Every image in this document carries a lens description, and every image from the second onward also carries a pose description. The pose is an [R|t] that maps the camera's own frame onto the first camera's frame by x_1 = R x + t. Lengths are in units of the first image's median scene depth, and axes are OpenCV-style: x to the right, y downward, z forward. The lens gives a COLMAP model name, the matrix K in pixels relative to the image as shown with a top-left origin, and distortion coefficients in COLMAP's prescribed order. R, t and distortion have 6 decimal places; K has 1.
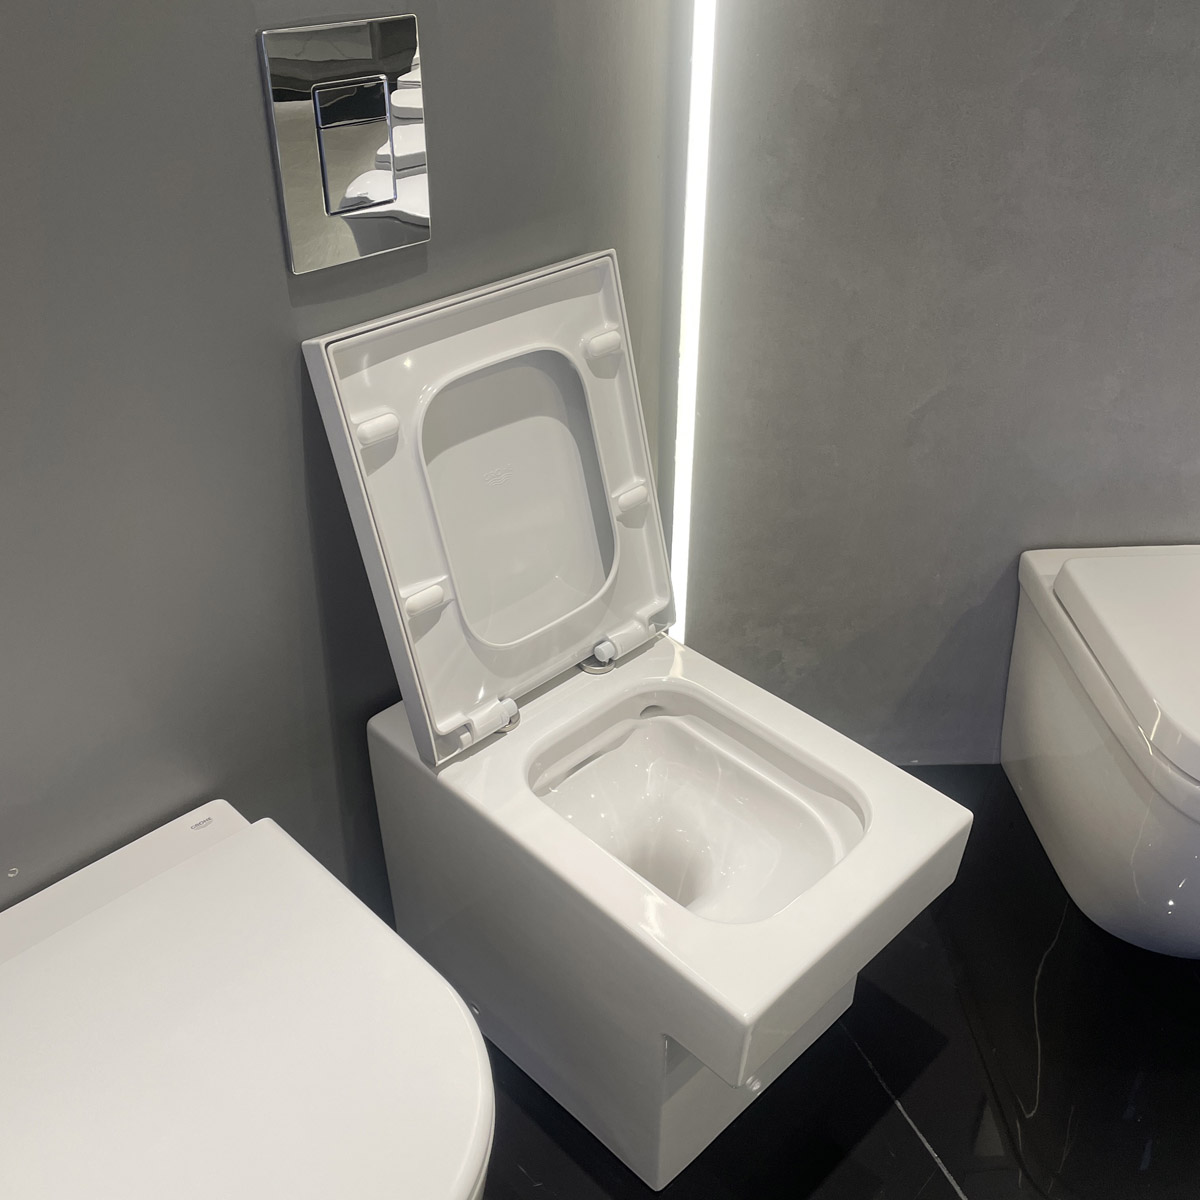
lens RADIAL K [[1227.2, 0, 608.1], [0, 1227.2, 606.2], [0, 0, 1]] dist [0.036101, 0.000000]
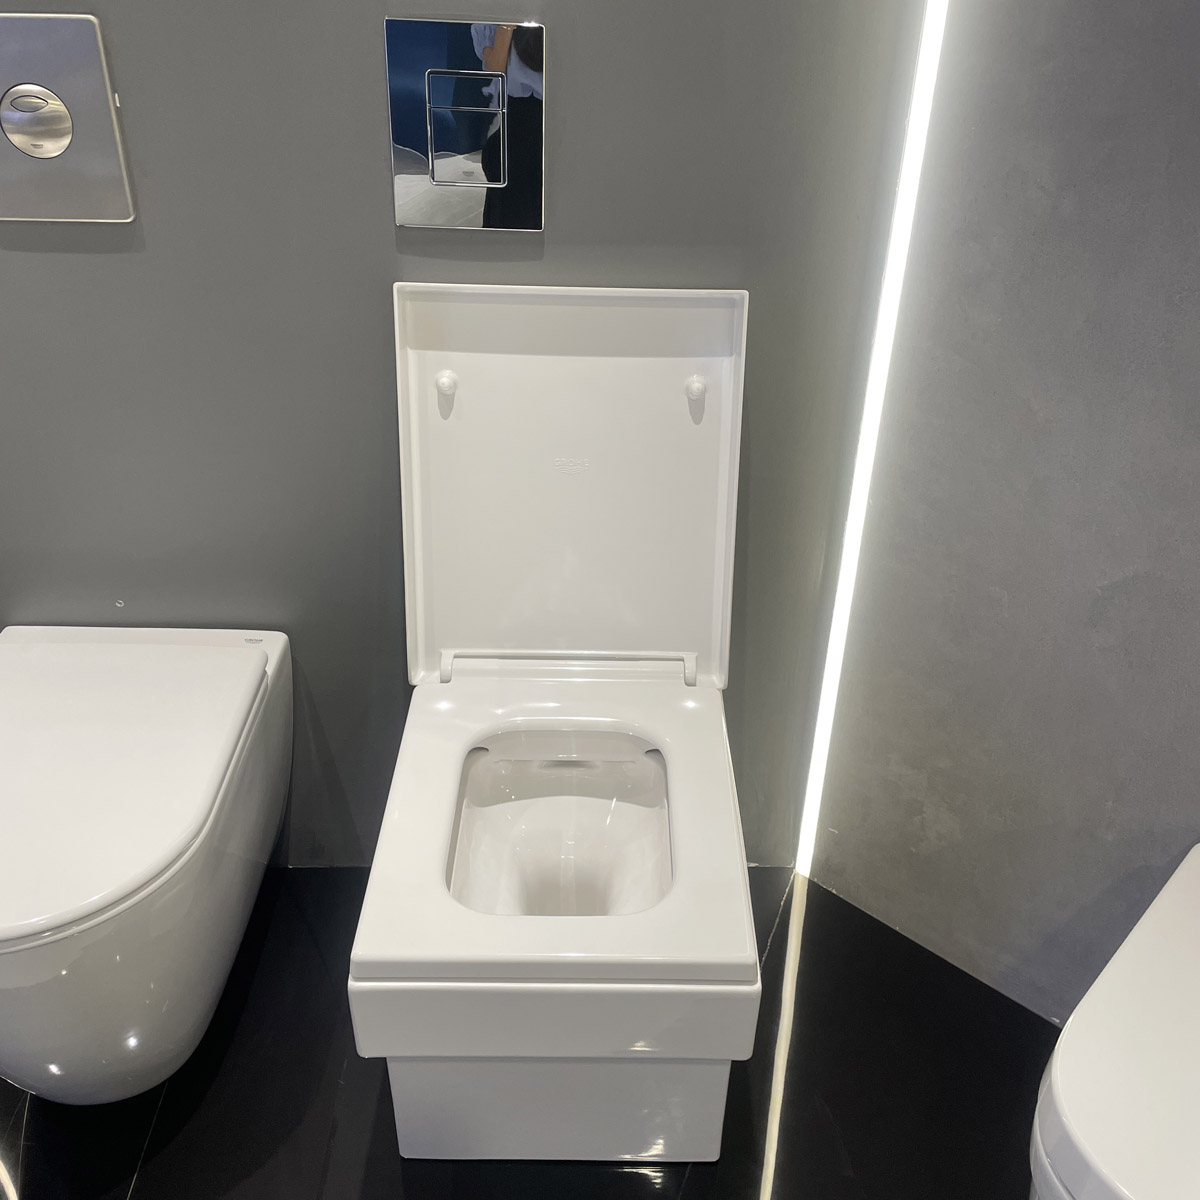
lens RADIAL K [[1227.2, 0, 603.9], [0, 1227.2, 600.5], [0, 0, 1]] dist [0.036101, 0.000000]
pose [[0.710902, 0.372994, -0.596232, 0.557883], [-0.409301, 0.908838, 0.080536, -0.089705], [0.571918, 0.186785, 0.798762, 0.178260]]
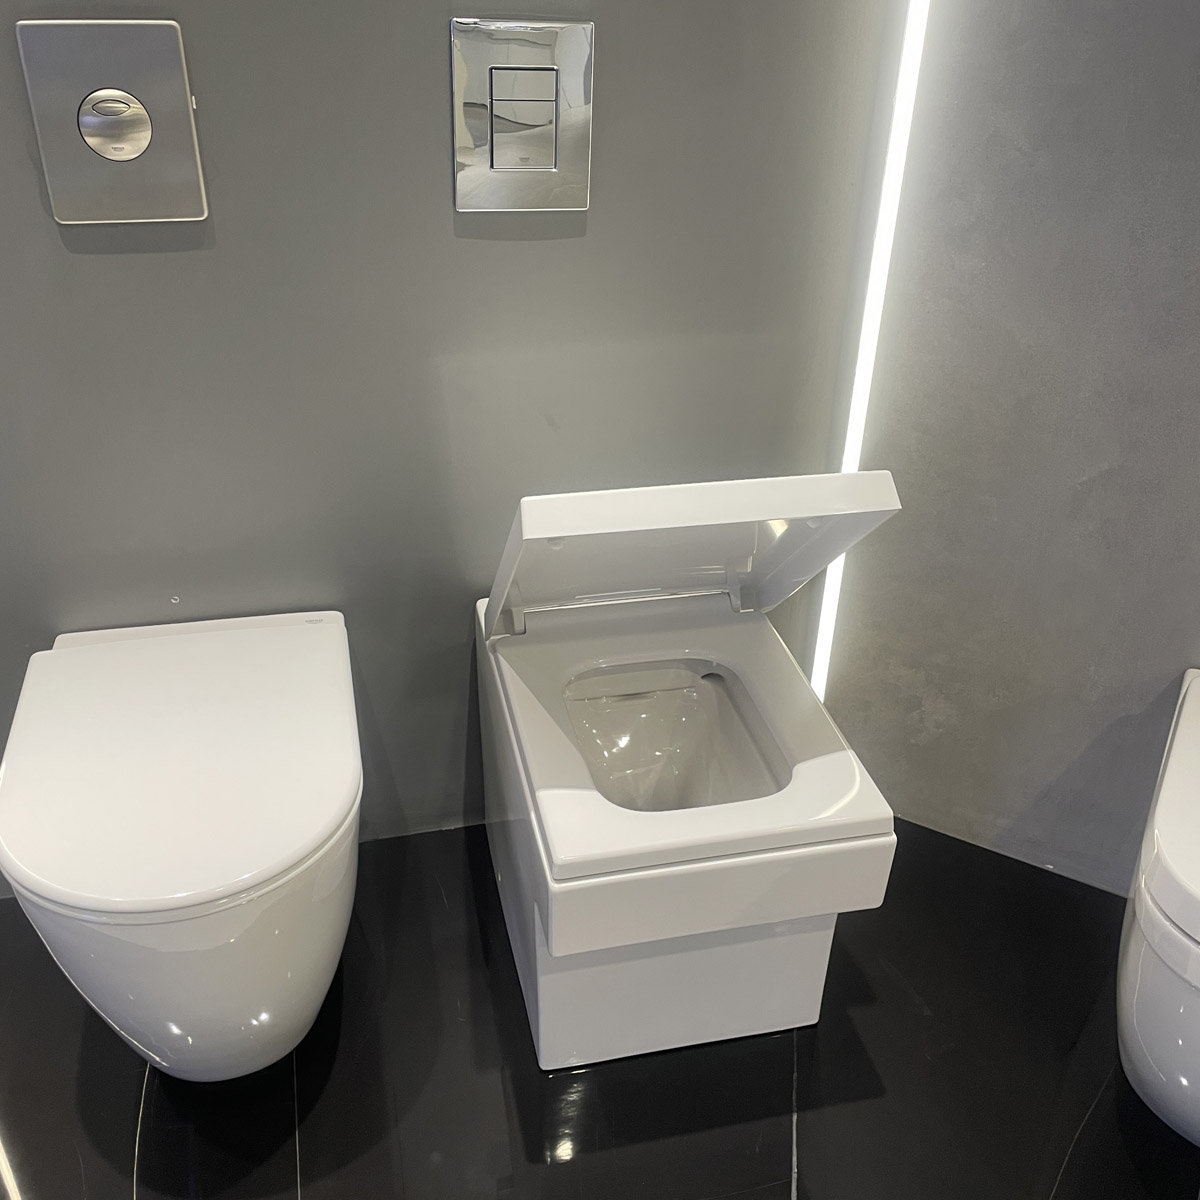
lens RADIAL K [[1227.2, 0, 605.9], [0, 1227.2, 605.2], [0, 0, 1]] dist [0.036101, 0.000000]
pose [[0.850709, 0.281579, -0.443856, 0.430506], [-0.312920, 0.949775, 0.002778, 0.053066], [0.422345, 0.136528, 0.896094, -0.021276]]
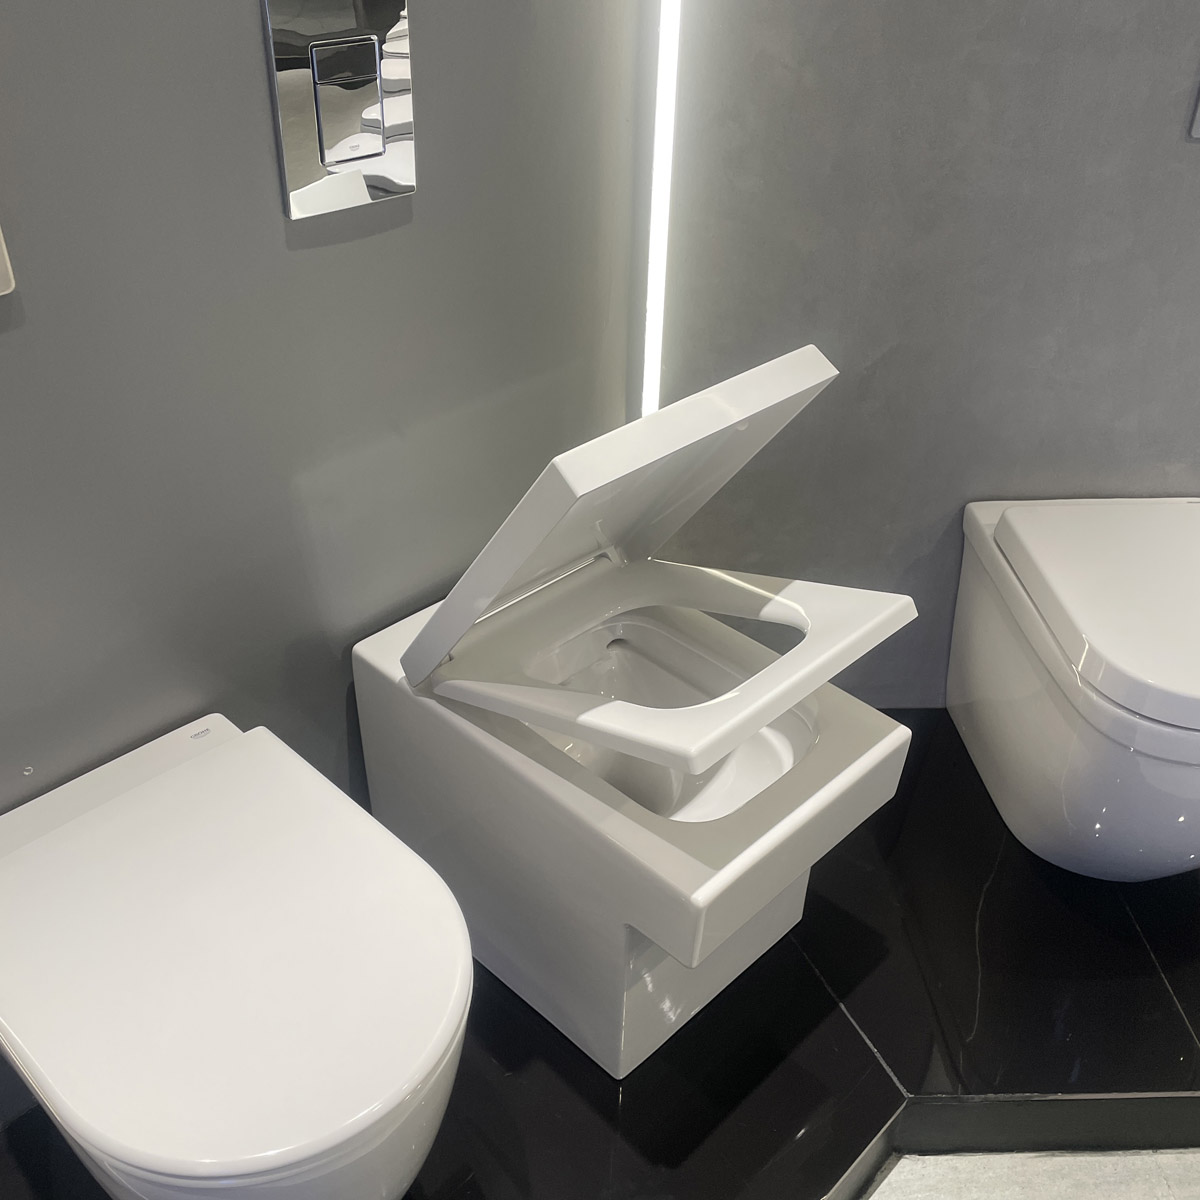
lens RADIAL K [[1227.2, 0, 592.0], [0, 1227.2, 609.2], [0, 0, 1]] dist [0.036101, 0.000000]
pose [[0.999879, 0.007825, 0.013418, -0.001244], [-0.007962, 0.999917, 0.010138, 0.046451], [-0.013337, -0.010244, 0.999859, -0.071364]]
